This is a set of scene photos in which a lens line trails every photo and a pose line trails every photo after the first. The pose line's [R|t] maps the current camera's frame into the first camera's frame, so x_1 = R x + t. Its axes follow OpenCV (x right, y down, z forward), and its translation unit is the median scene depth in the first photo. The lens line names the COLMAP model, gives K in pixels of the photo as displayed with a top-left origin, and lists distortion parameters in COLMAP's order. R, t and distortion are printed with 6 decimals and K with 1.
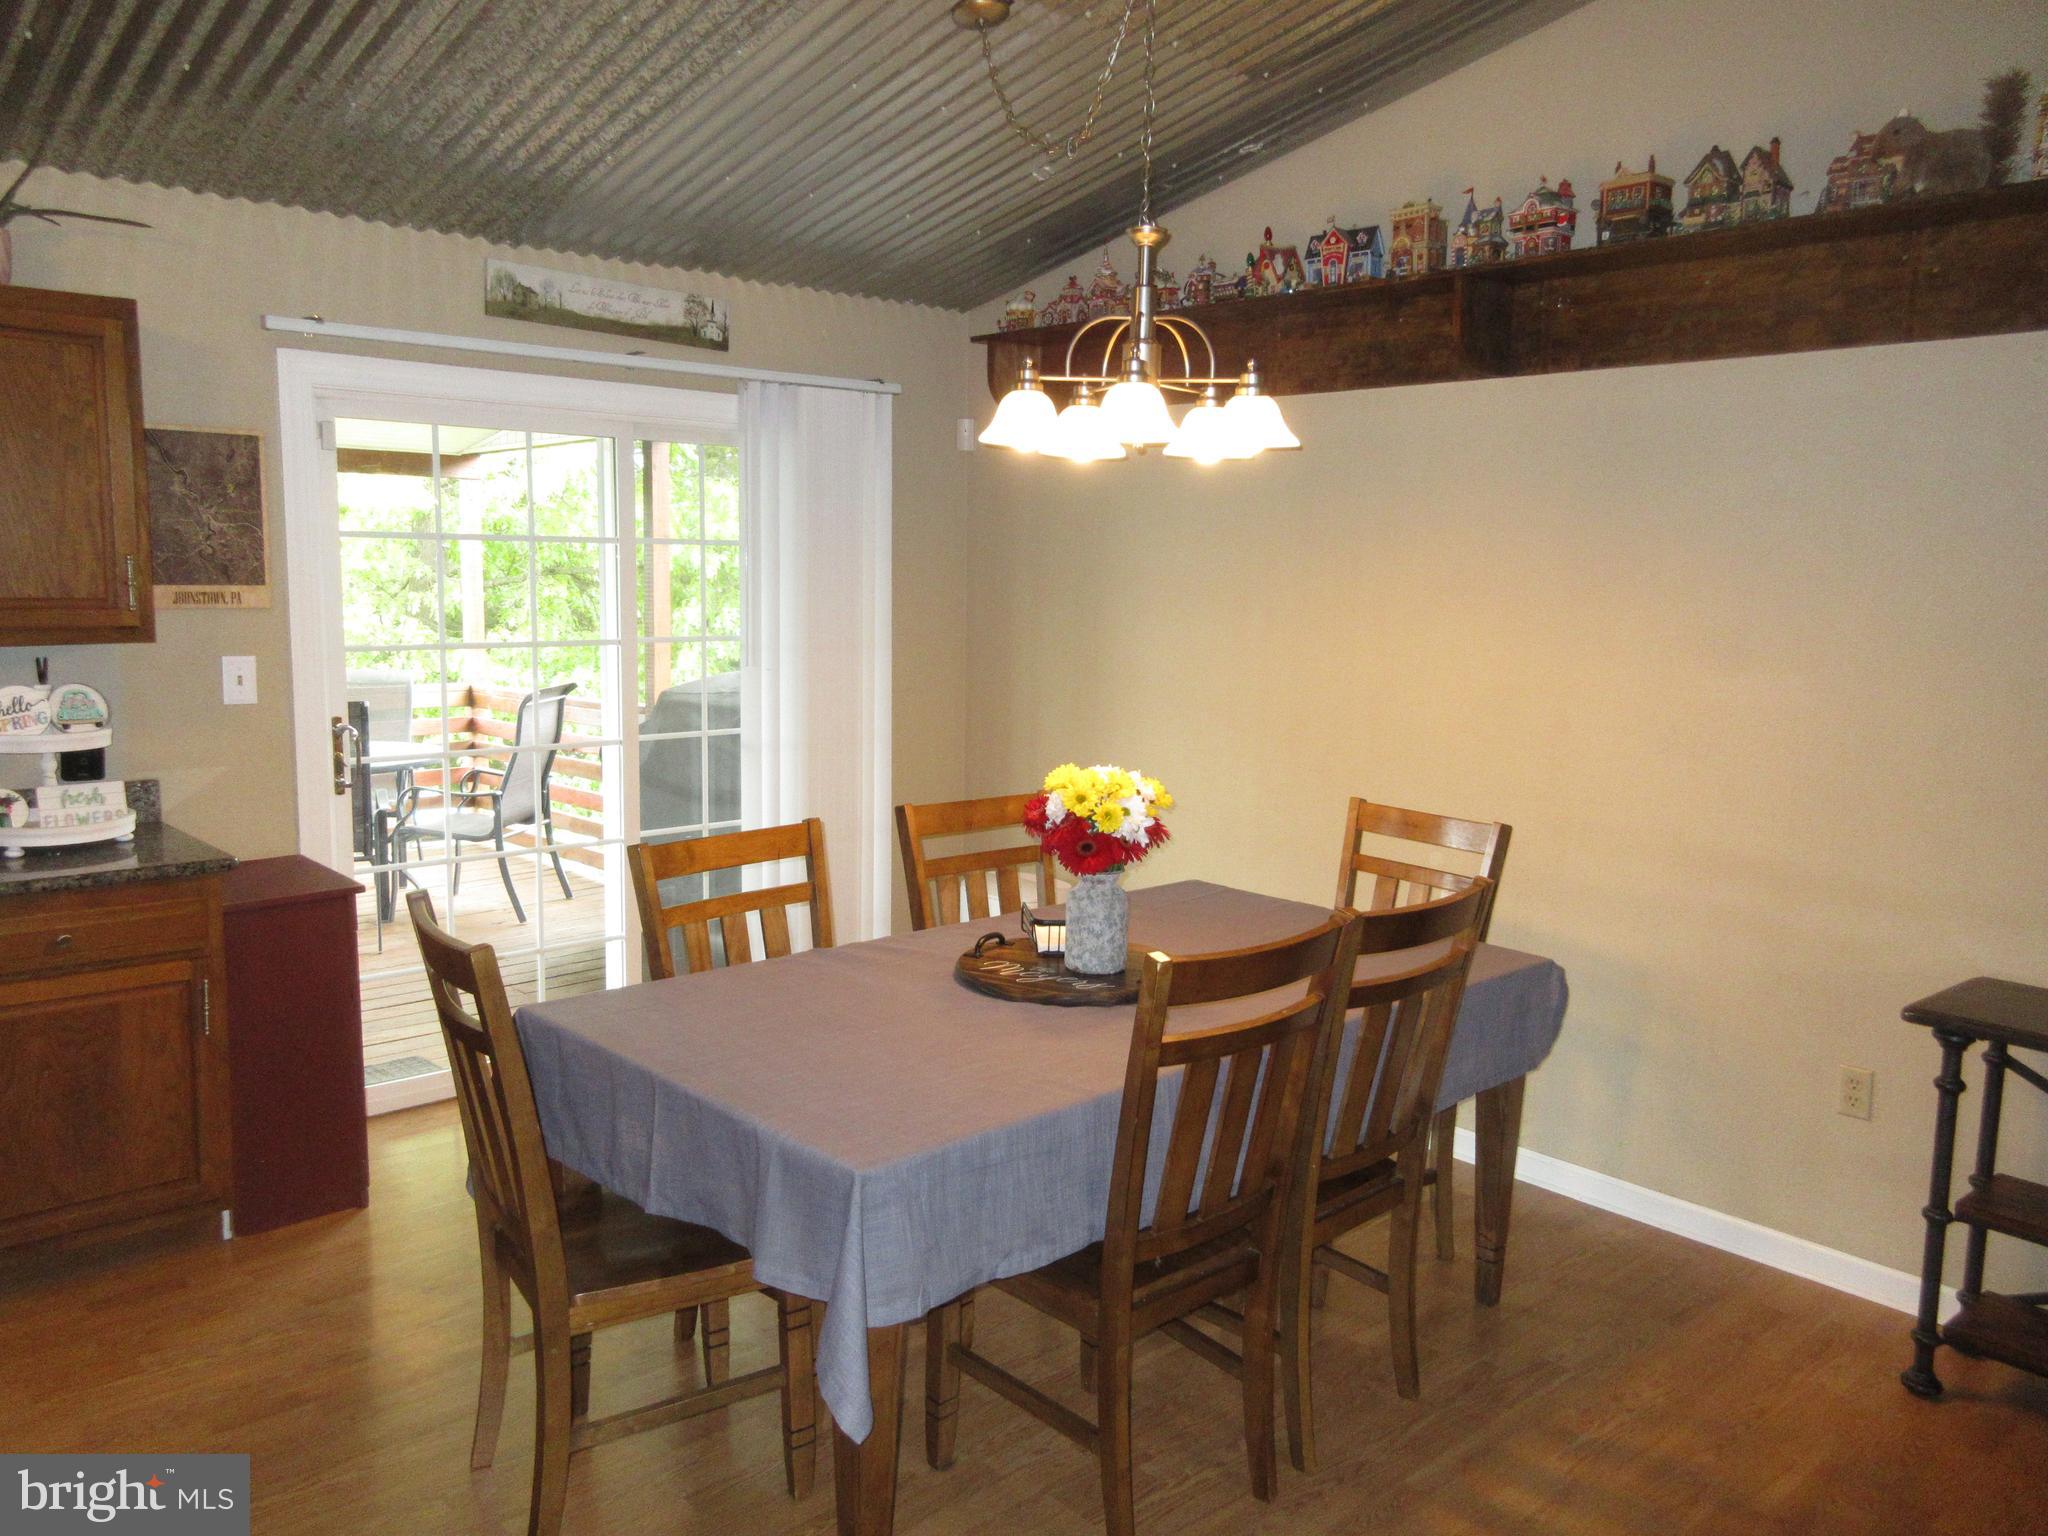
lens RADIAL K [[1539.1, 0, 1028.7], [0, 1539.1, 769.3], [0, 0, 1]] dist [0.024294, -0.011485]
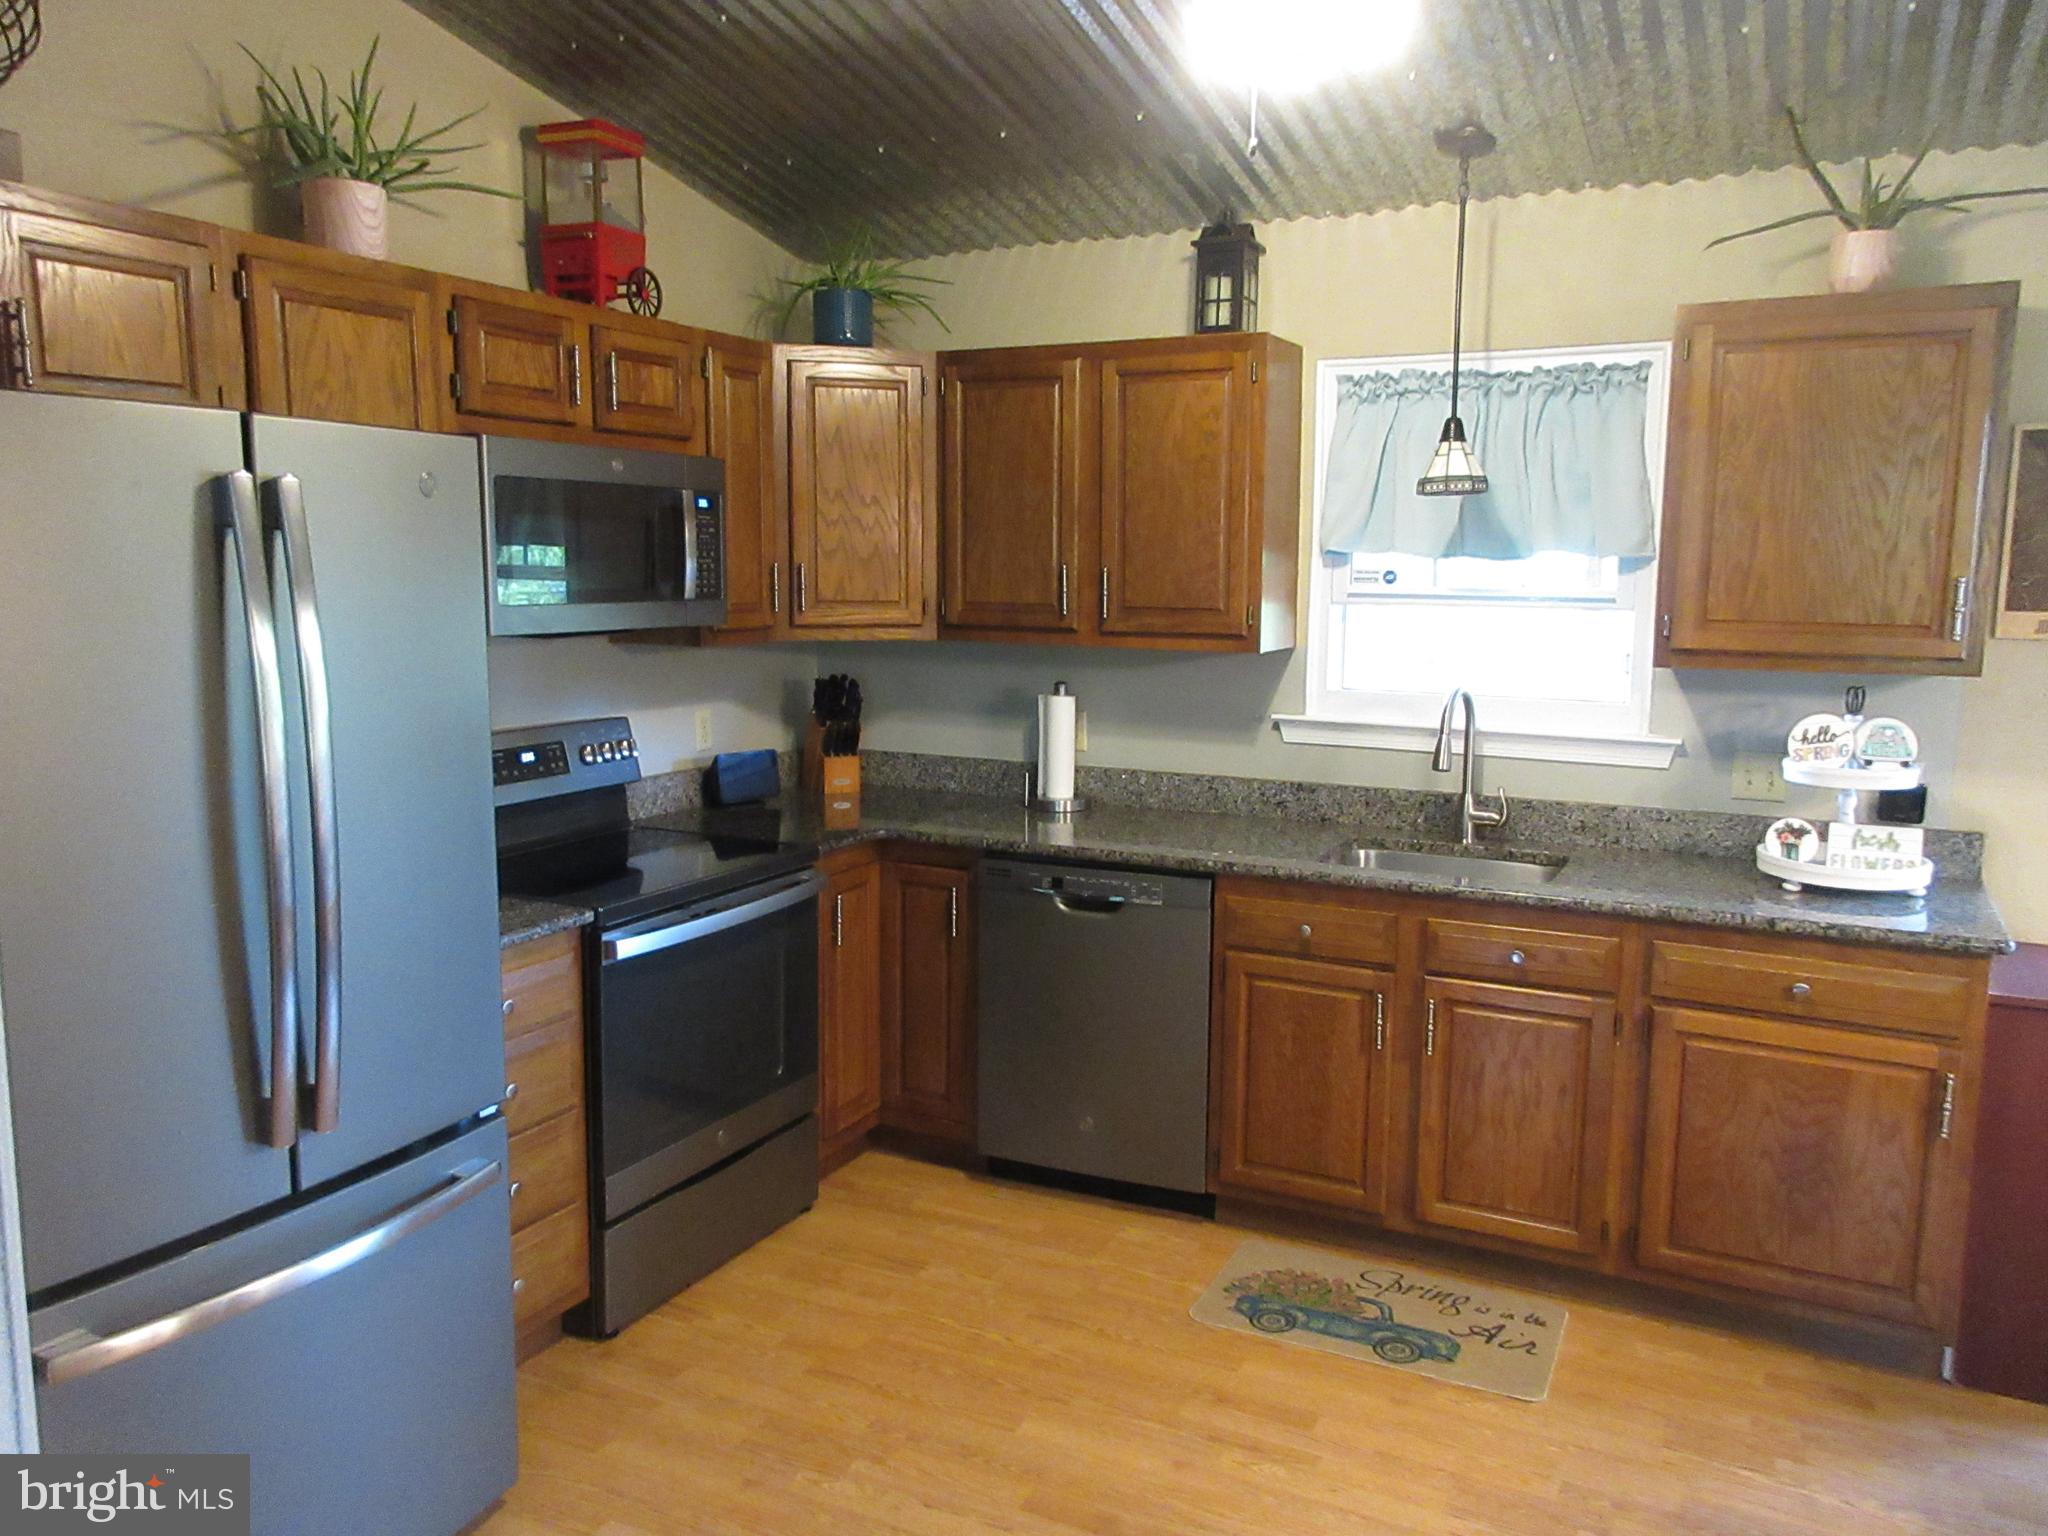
lens RADIAL K [[1539.1, 0, 1023.8], [0, 1539.1, 769.0], [0, 0, 1]] dist [0.024294, -0.011485]
pose [[0.358734, 0.113183, -0.926552, 0.053674], [-0.127394, 0.989270, 0.071521, -0.025357], [0.924706, 0.092380, 0.369304, 0.192790]]
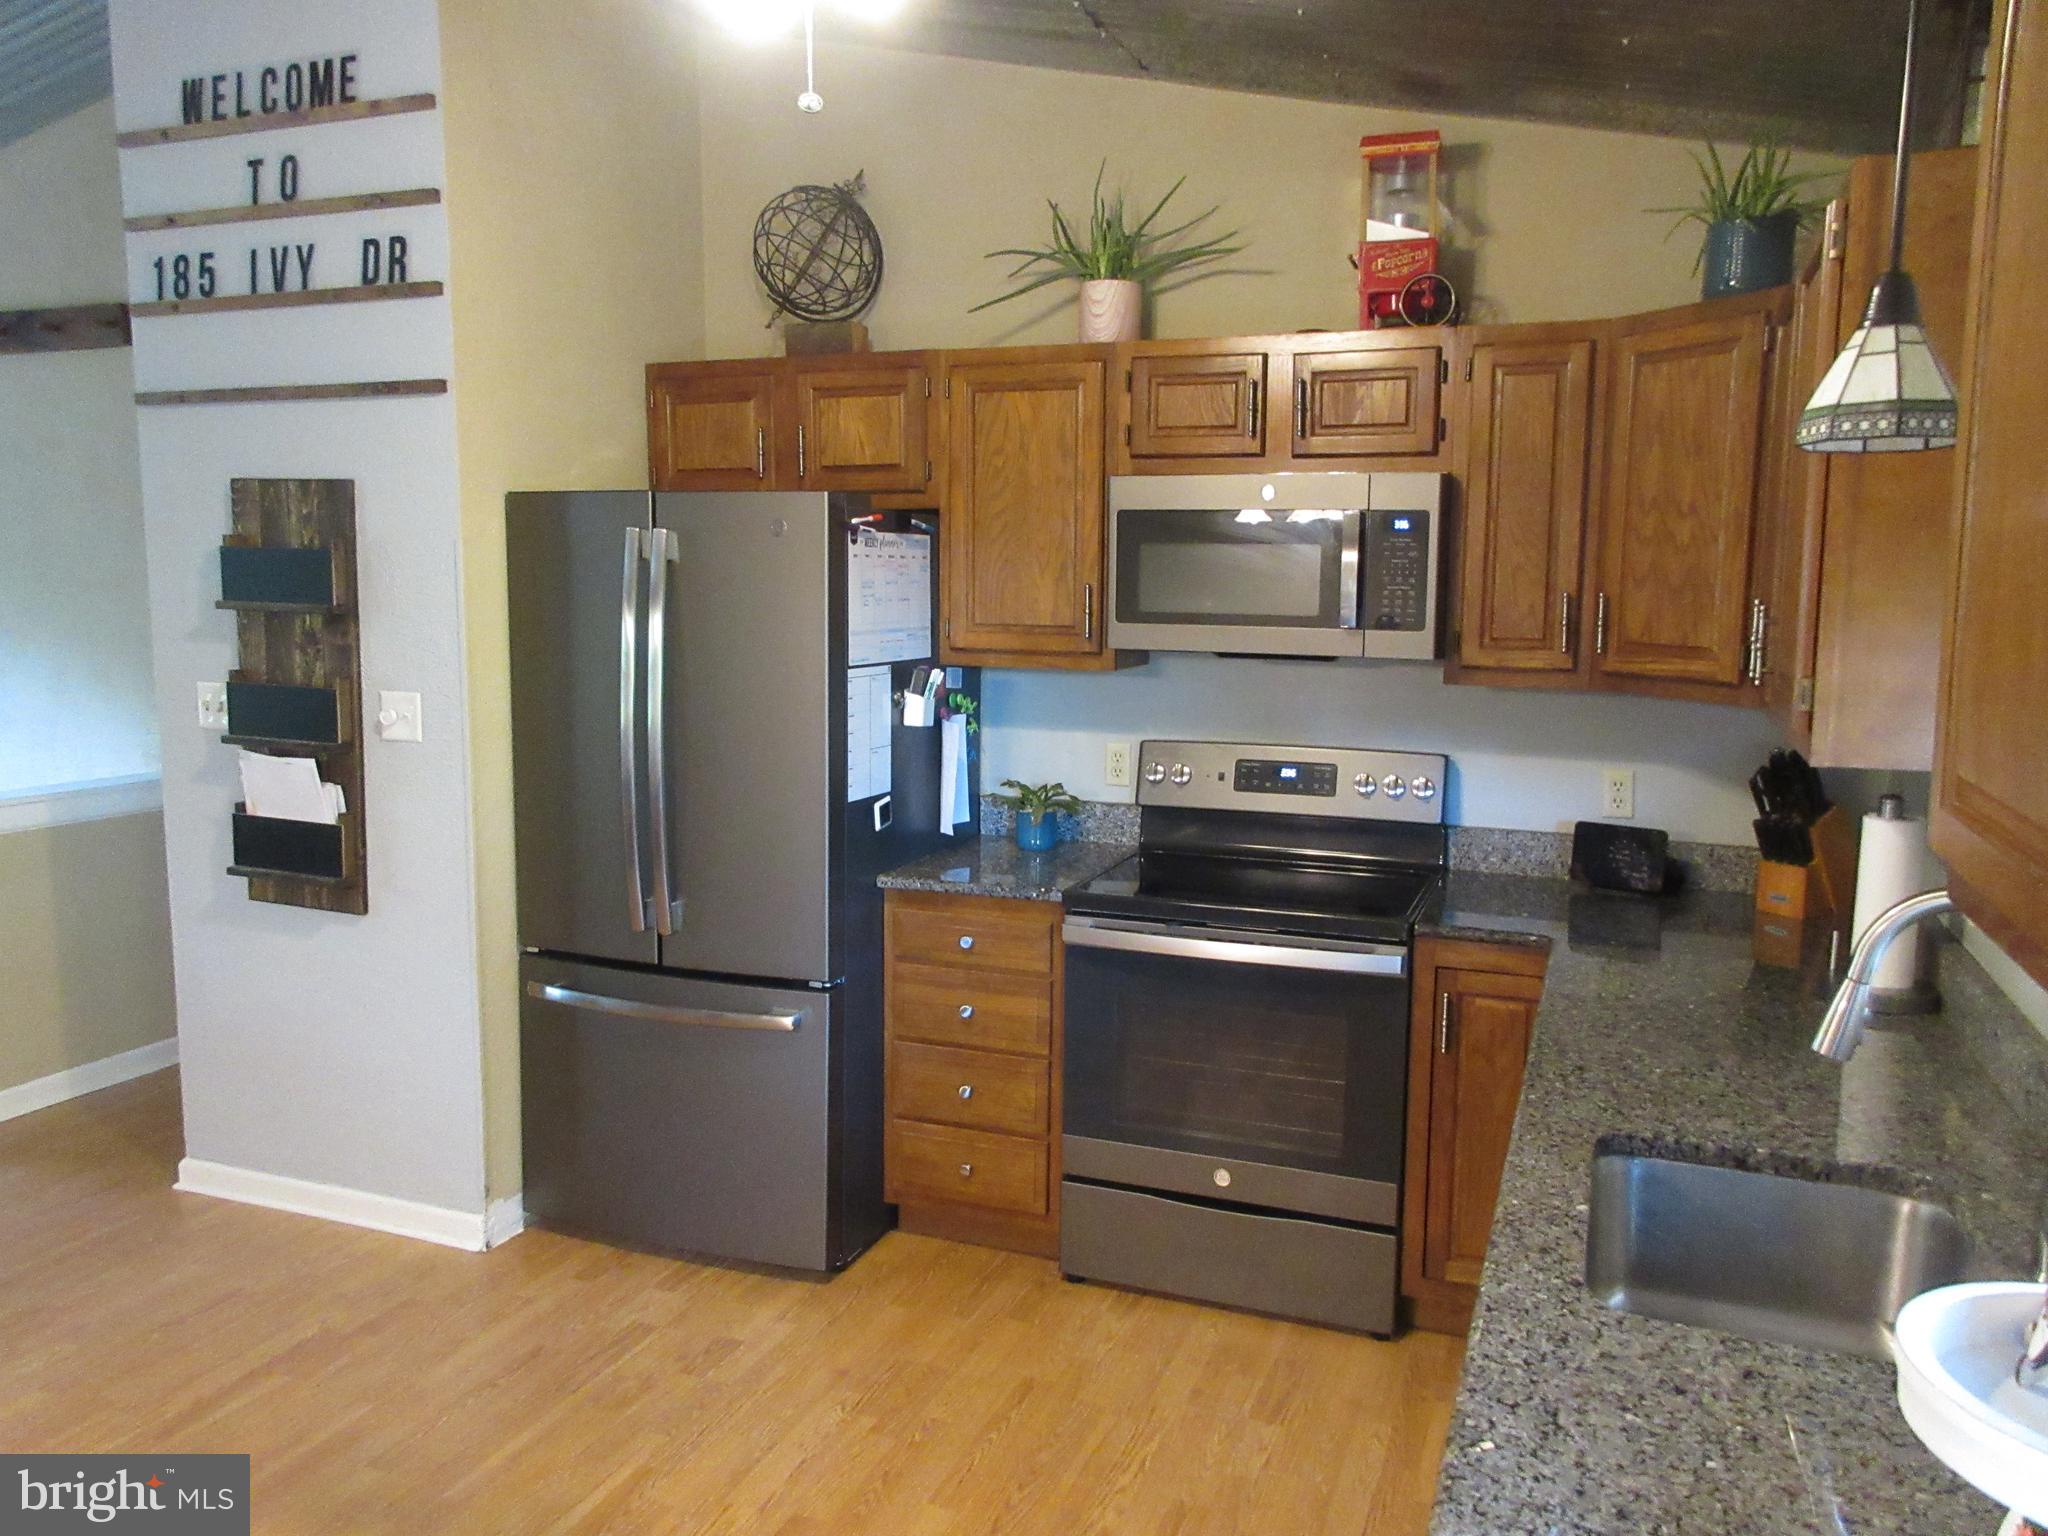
lens RADIAL K [[1539.1, 0, 1029.9], [0, 1539.1, 764.9], [0, 0, 1]] dist [0.024294, -0.011485]
pose [[-0.892005, 0.030795, -0.450976, -0.368470], [-0.086686, 0.967505, 0.237526, -0.161829], [0.443636, 0.250968, -0.860350, 1.102249]]
